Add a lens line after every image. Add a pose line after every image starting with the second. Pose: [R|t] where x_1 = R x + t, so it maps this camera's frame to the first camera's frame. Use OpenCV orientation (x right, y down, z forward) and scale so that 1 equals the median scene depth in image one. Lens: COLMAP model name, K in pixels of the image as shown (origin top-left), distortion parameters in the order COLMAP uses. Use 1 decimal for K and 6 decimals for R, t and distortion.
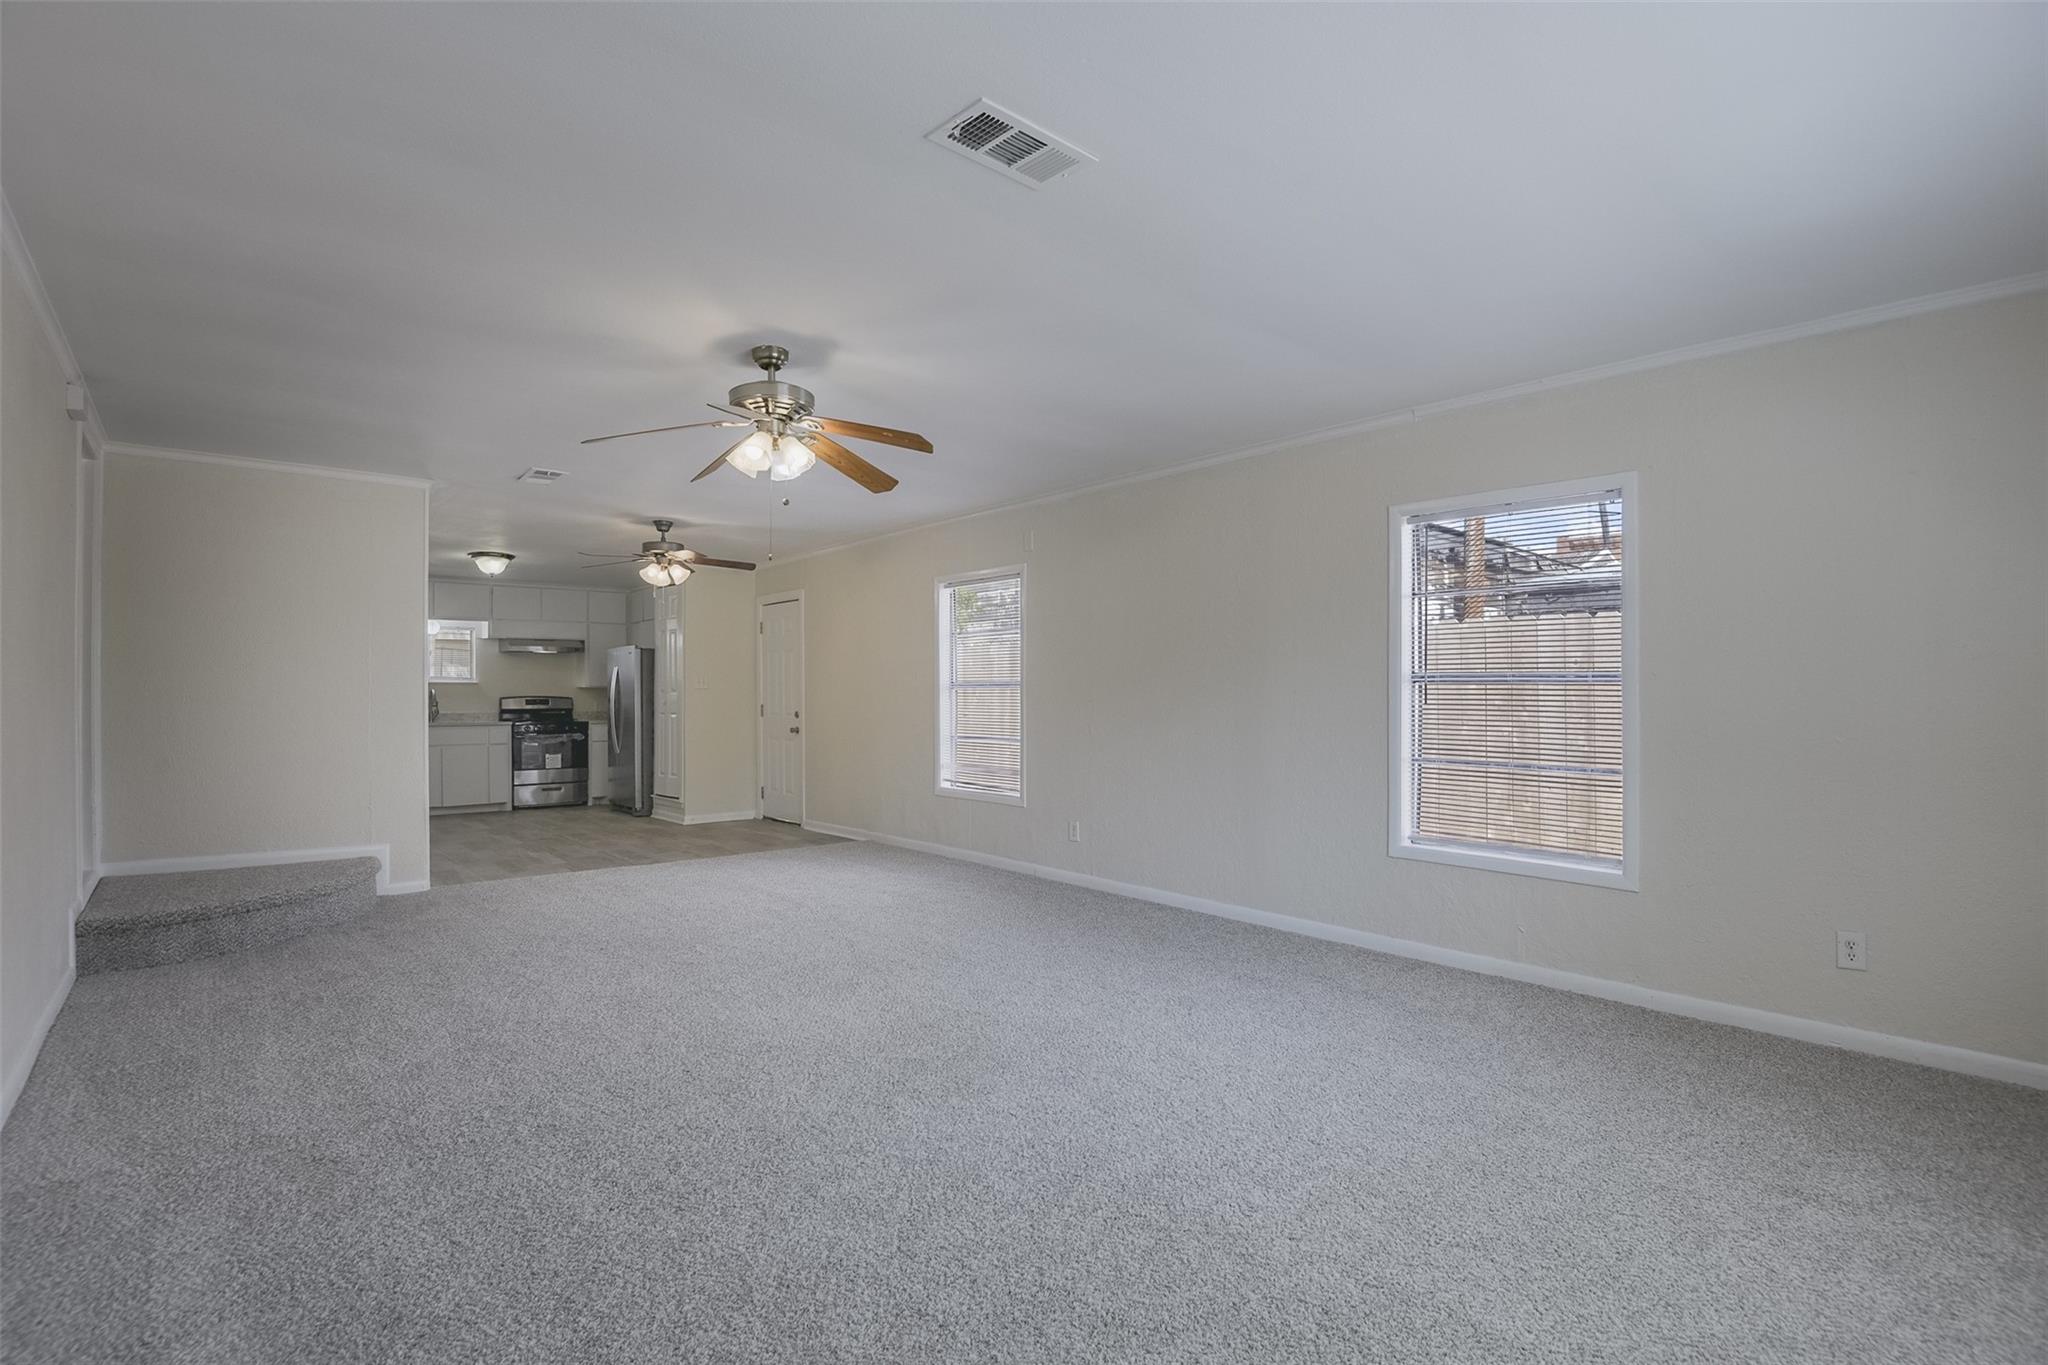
lens RADIAL K [[954.5, 0, 1012.8], [0, 954.5, 680.6], [0, 0, 1]] dist [0.014951, -0.000073]
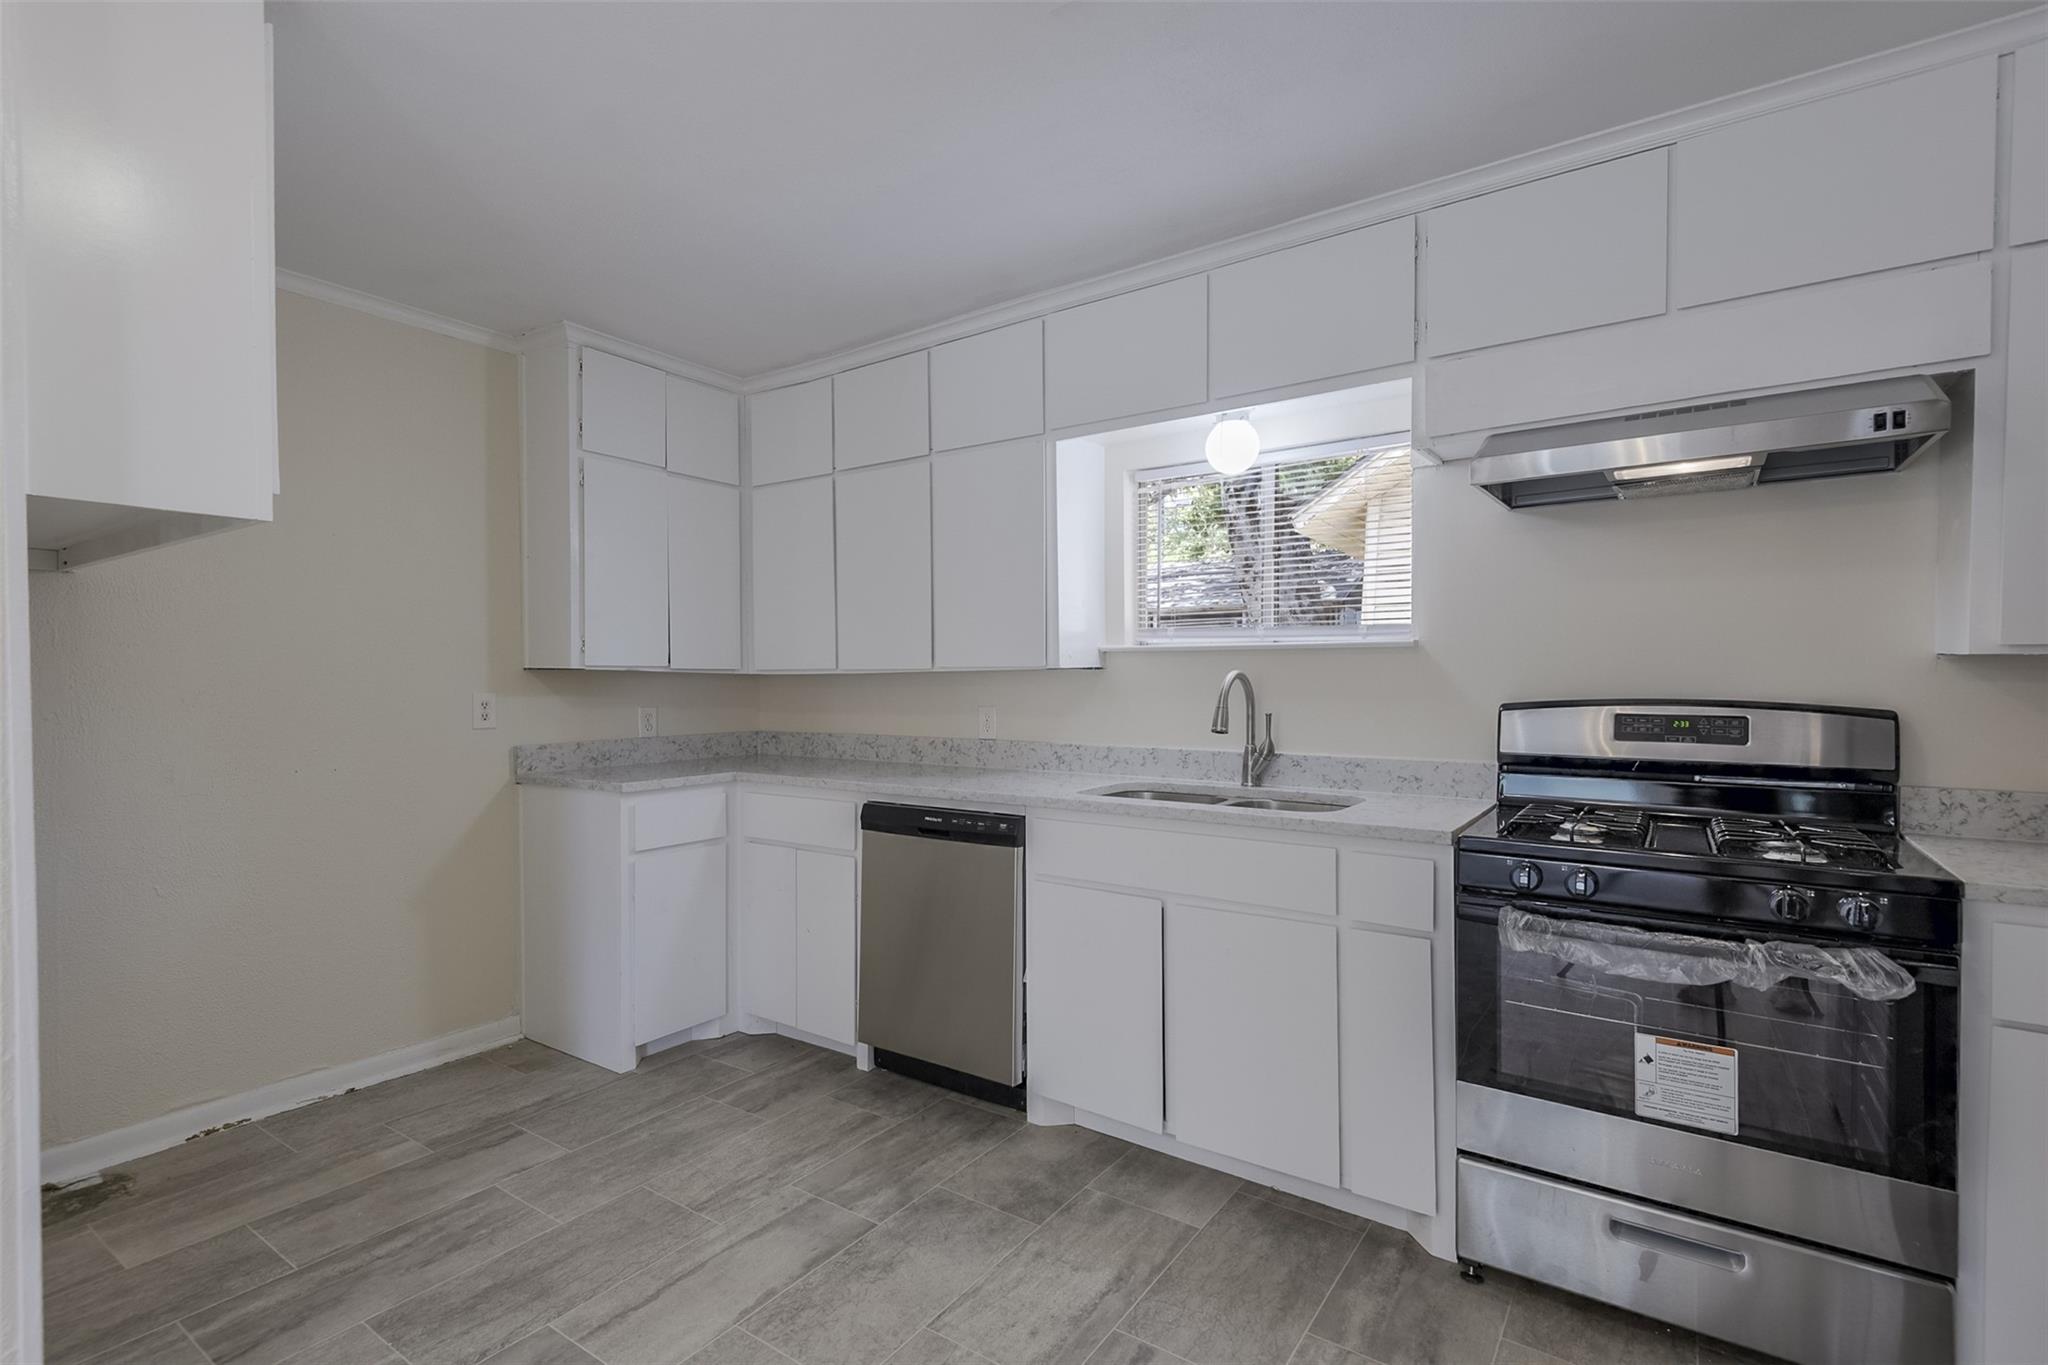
lens RADIAL K [[972.1, 0, 1005.5], [0, 972.1, 687.9], [0, 0, 1]] dist [0.003082, -0.003689]
pose [[0.247631, 0.015406, -0.968732, -0.342760], [0.007604, 0.999812, 0.017844, 0.009259], [0.968825, -0.011785, 0.247467, 0.840812]]
